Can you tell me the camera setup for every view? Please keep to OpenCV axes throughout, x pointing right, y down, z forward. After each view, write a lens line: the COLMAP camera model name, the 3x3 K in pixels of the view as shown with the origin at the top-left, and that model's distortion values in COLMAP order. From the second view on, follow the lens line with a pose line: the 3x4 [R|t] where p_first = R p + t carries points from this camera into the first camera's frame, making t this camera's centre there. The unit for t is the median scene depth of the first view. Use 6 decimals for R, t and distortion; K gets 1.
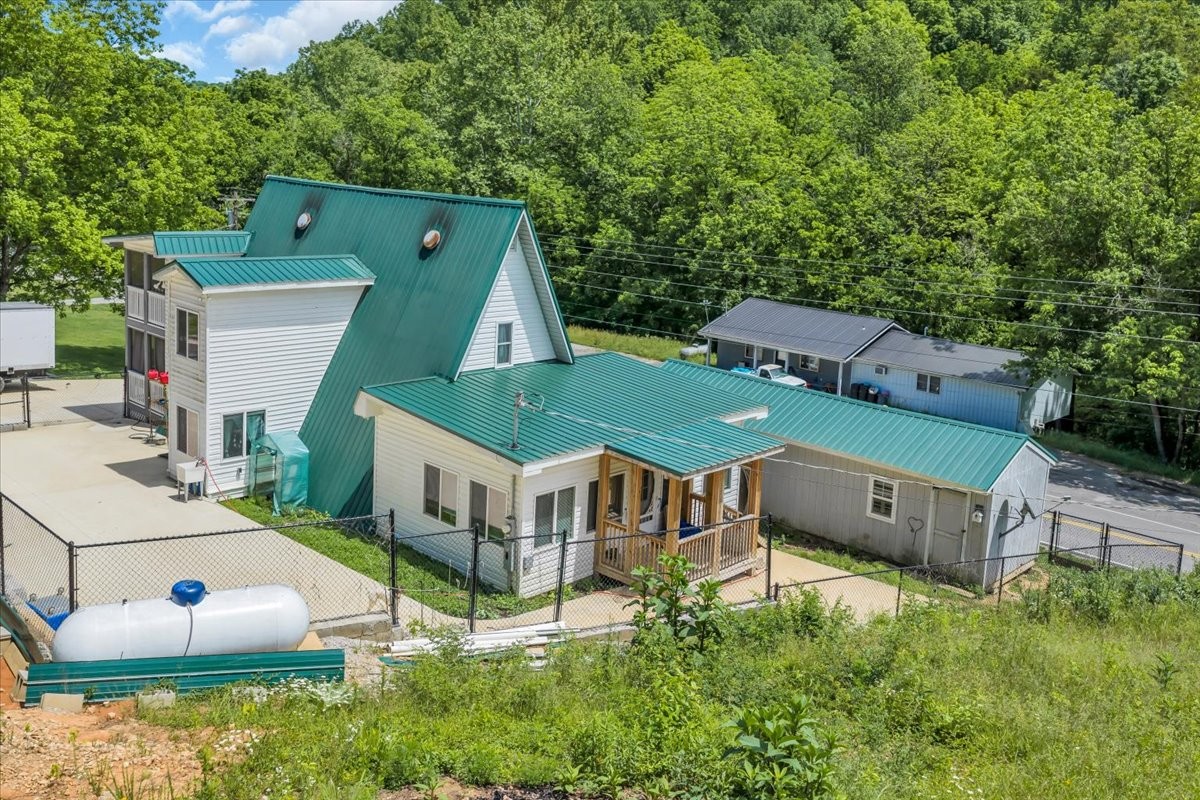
lens RADIAL K [[1035.0, 0, 582.4], [0, 1035.0, 285.8], [0, 0, 1]] dist [0.005983, -0.007747]
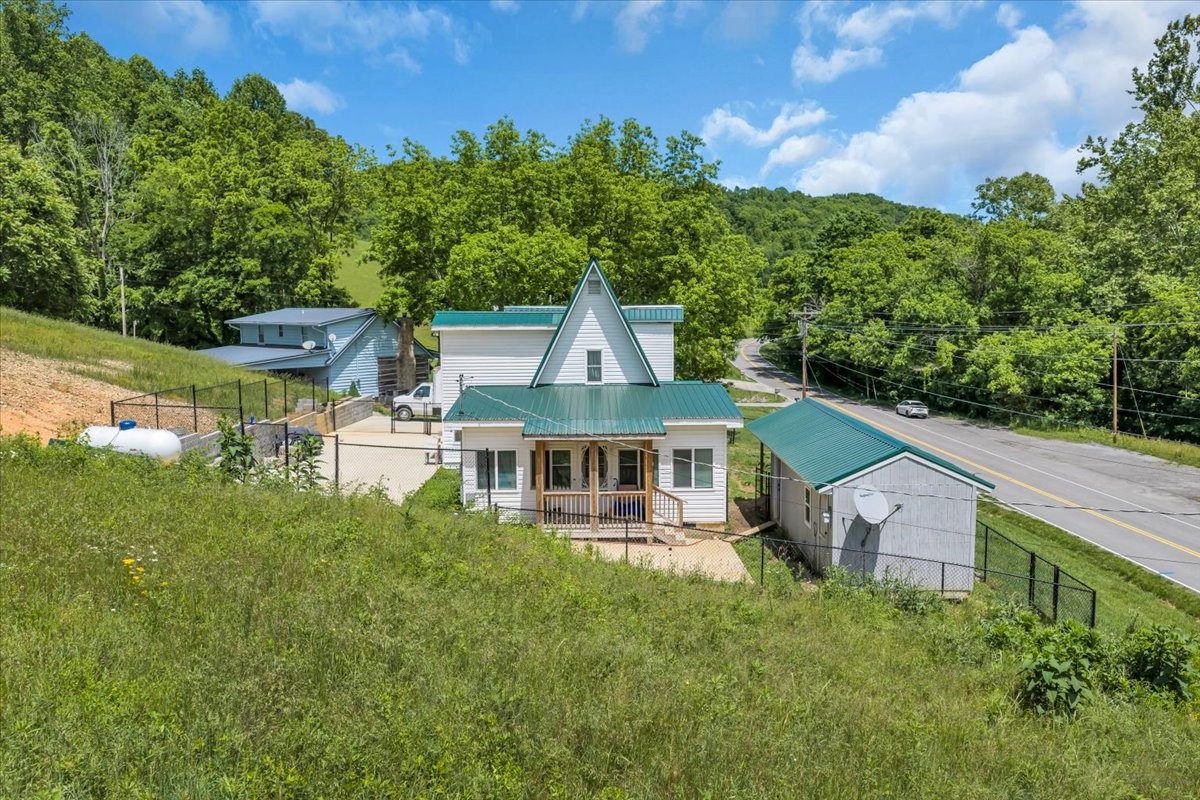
lens RADIAL K [[964.5, 0, 598.0], [0, 964.5, 379.2], [0, 0, 1]] dist [-0.002379, -0.000949]
pose [[0.722264, 0.010903, -0.691532, 0.486027], [-0.043133, 0.998639, -0.029306, 0.068031], [0.690272, 0.050995, 0.721751, 0.079254]]
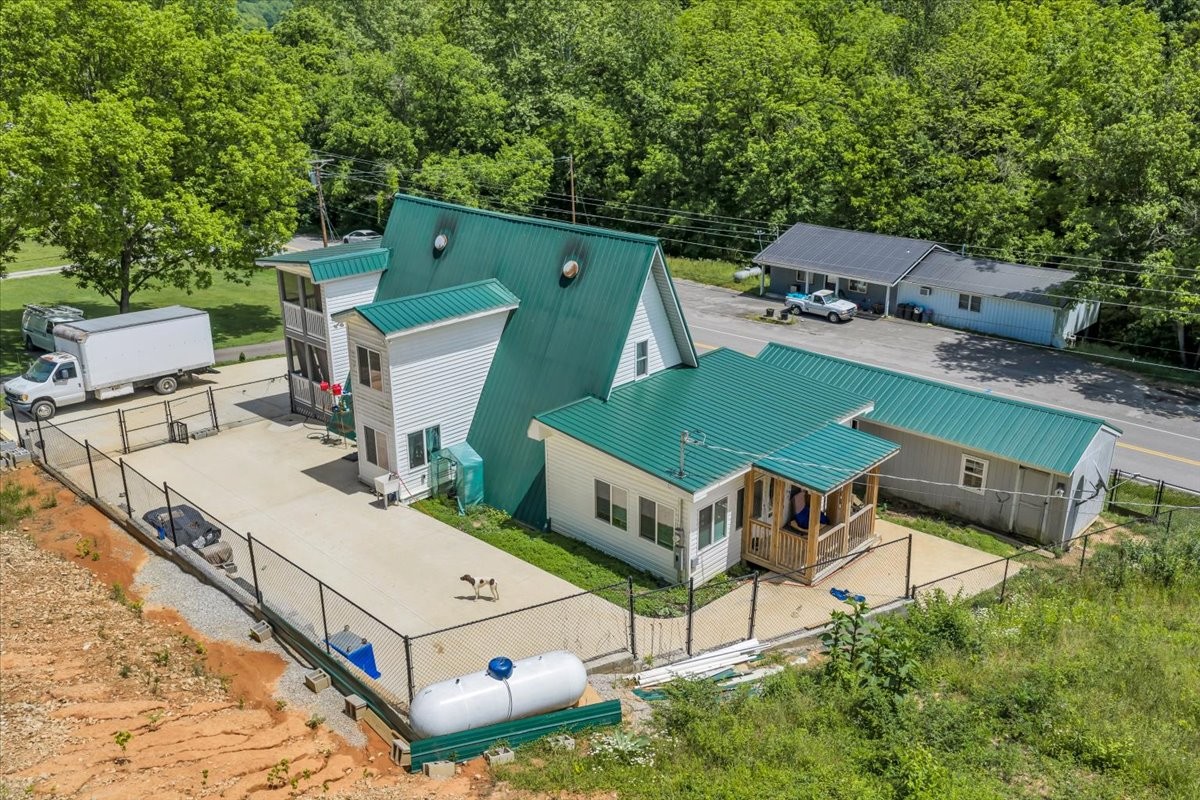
lens RADIAL K [[964.5, 0, 598.0], [0, 964.5, 379.2], [0, 0, 1]] dist [-0.002379, -0.000949]
pose [[0.998167, -0.056306, -0.022203, -0.063932], [0.059658, 0.977158, 0.203970, -0.090198], [0.010211, -0.204920, 0.978725, -0.033118]]
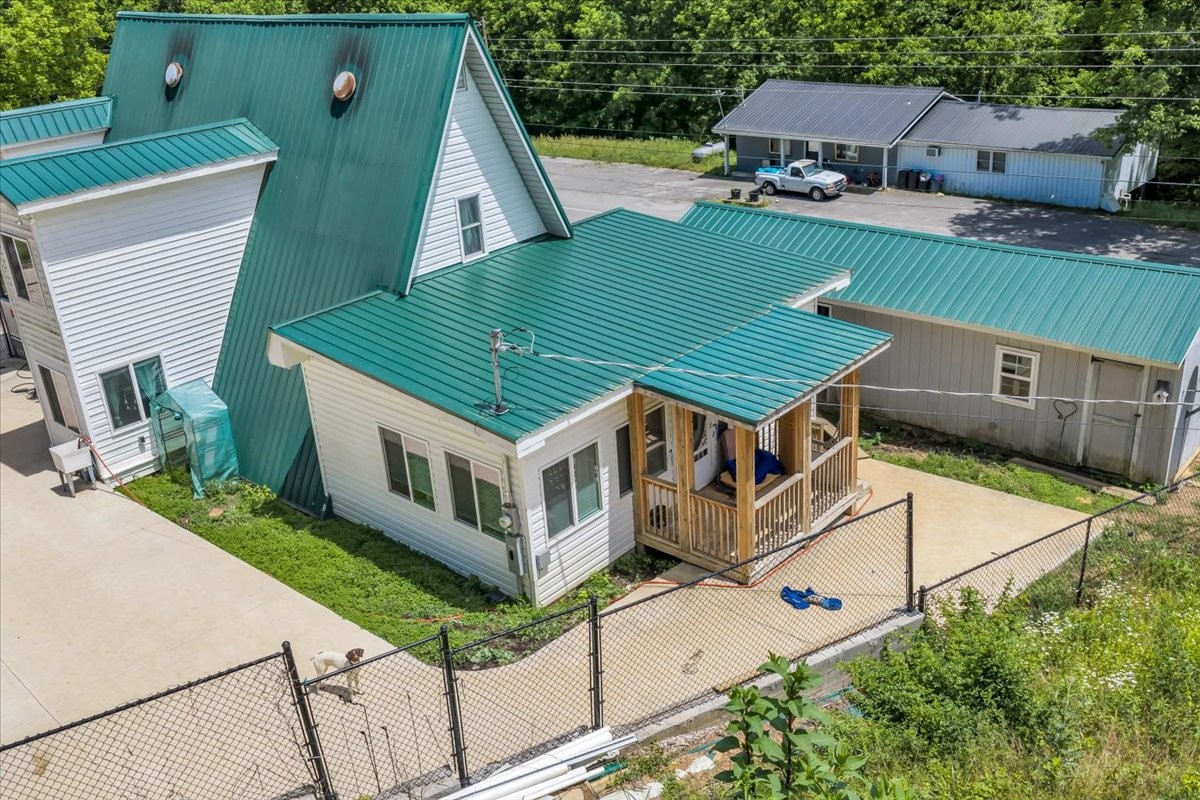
lens RADIAL K [[1090.7, 0, 592.5], [0, 1090.7, 368.7], [0, 0, 1]] dist [-0.001018, -0.003849]
pose [[0.992506, -0.121599, -0.012105, 0.002493], [0.120555, 0.958130, 0.259718, -0.021402], [-0.019983, -0.259231, 0.965609, 0.160736]]
